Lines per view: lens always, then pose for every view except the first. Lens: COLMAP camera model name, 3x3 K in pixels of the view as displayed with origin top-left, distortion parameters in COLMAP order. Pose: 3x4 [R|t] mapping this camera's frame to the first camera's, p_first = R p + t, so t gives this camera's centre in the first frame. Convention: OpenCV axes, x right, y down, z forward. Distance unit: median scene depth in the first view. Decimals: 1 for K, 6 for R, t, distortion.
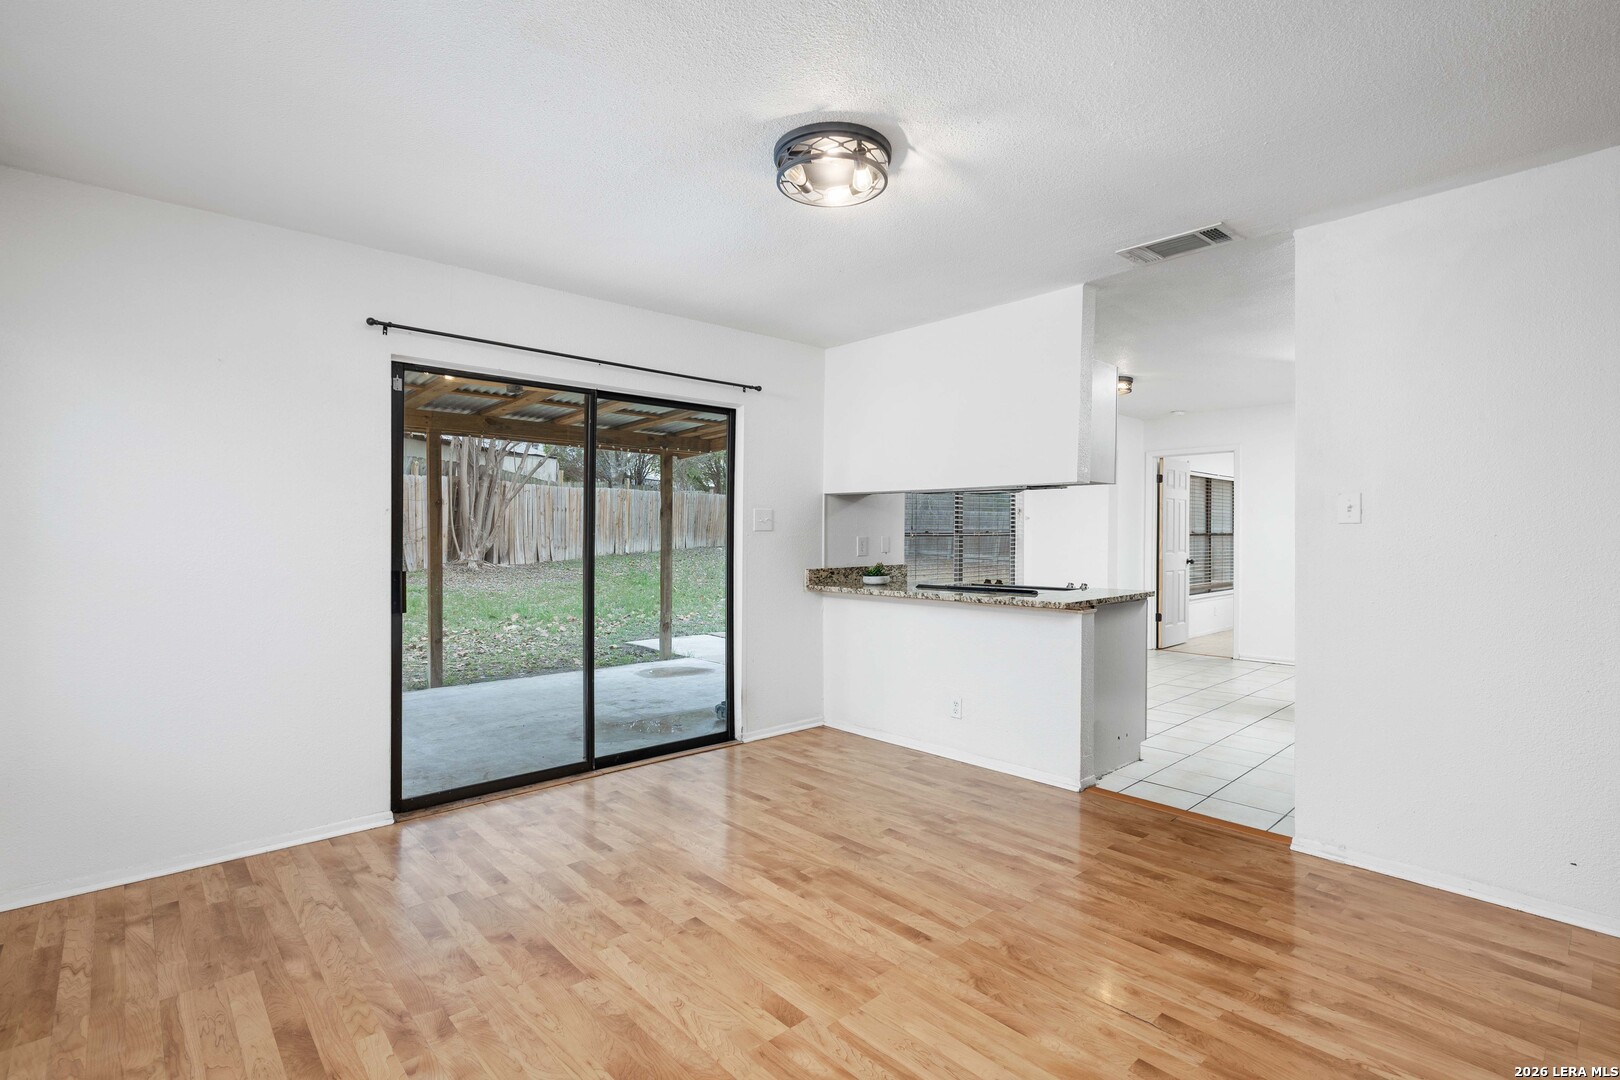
lens RADIAL K [[761.6, 0, 804.4], [0, 761.6, 535.2], [0, 0, 1]] dist [-0.006131, 0.000709]
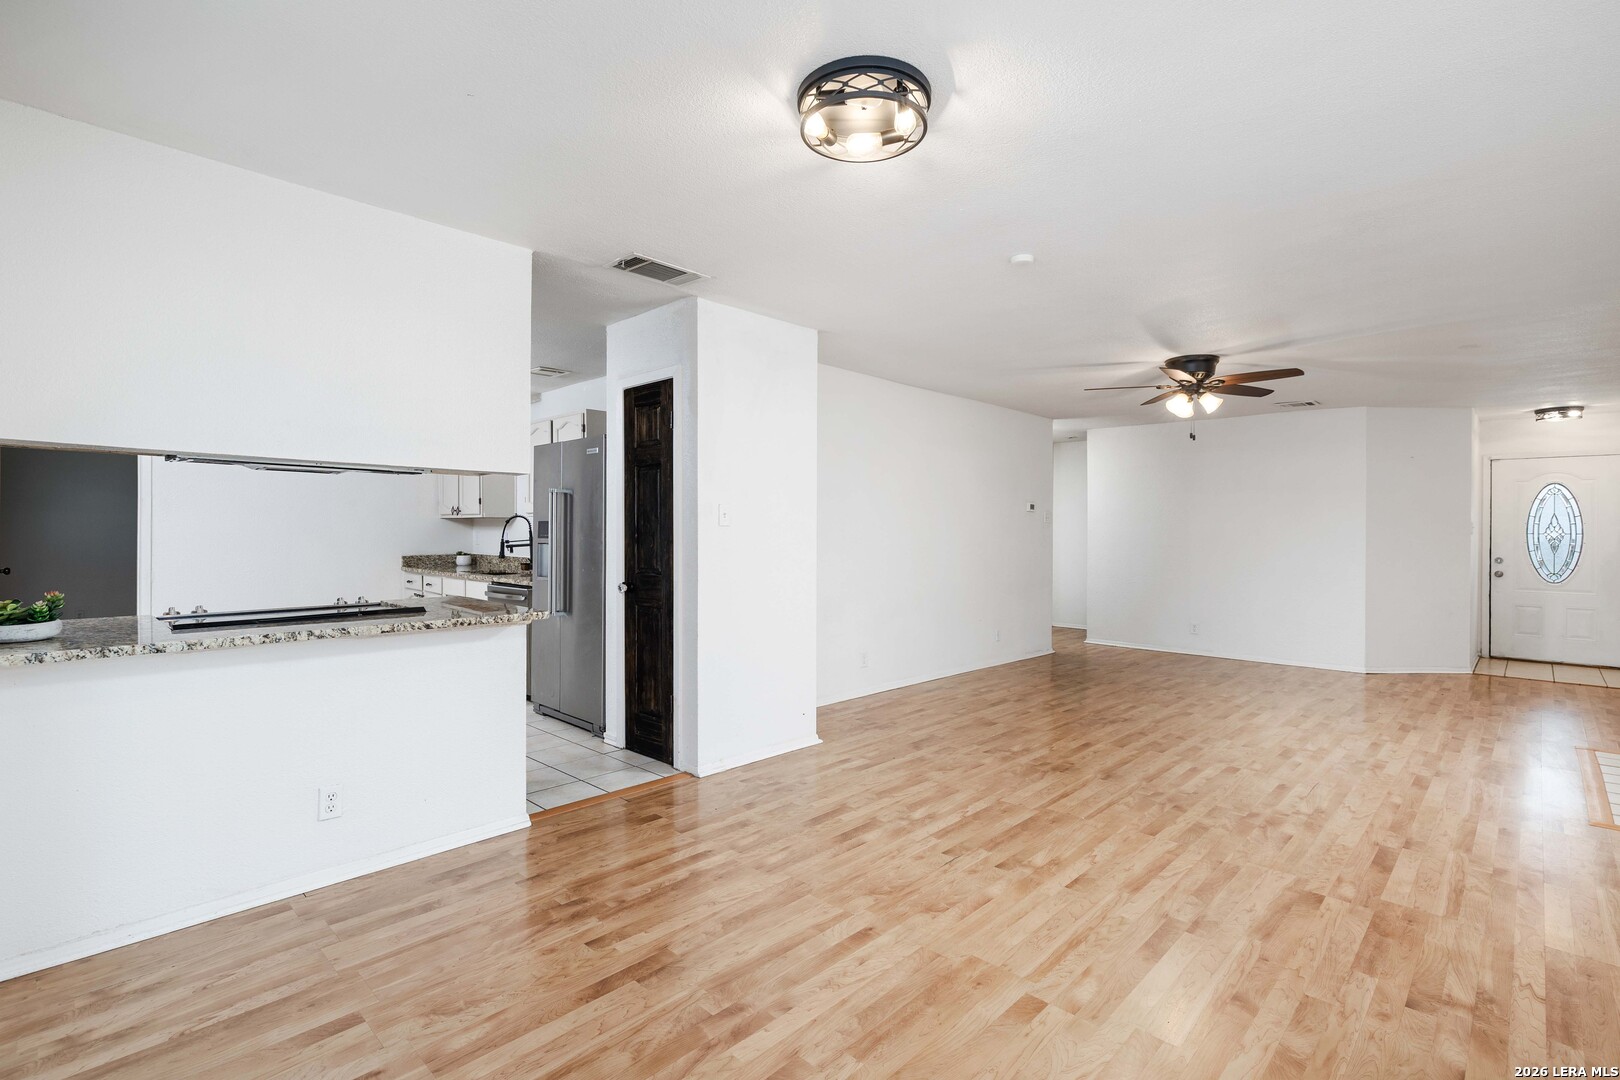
lens RADIAL K [[761.6, 0, 822.0], [0, 761.6, 506.6], [0, 0, 1]] dist [-0.006131, 0.000709]
pose [[-0.080156, 0.033667, 0.996214, -0.729257], [-0.000481, 0.999428, -0.033814, -0.005001], [-0.996782, -0.003190, -0.080094, 0.955068]]
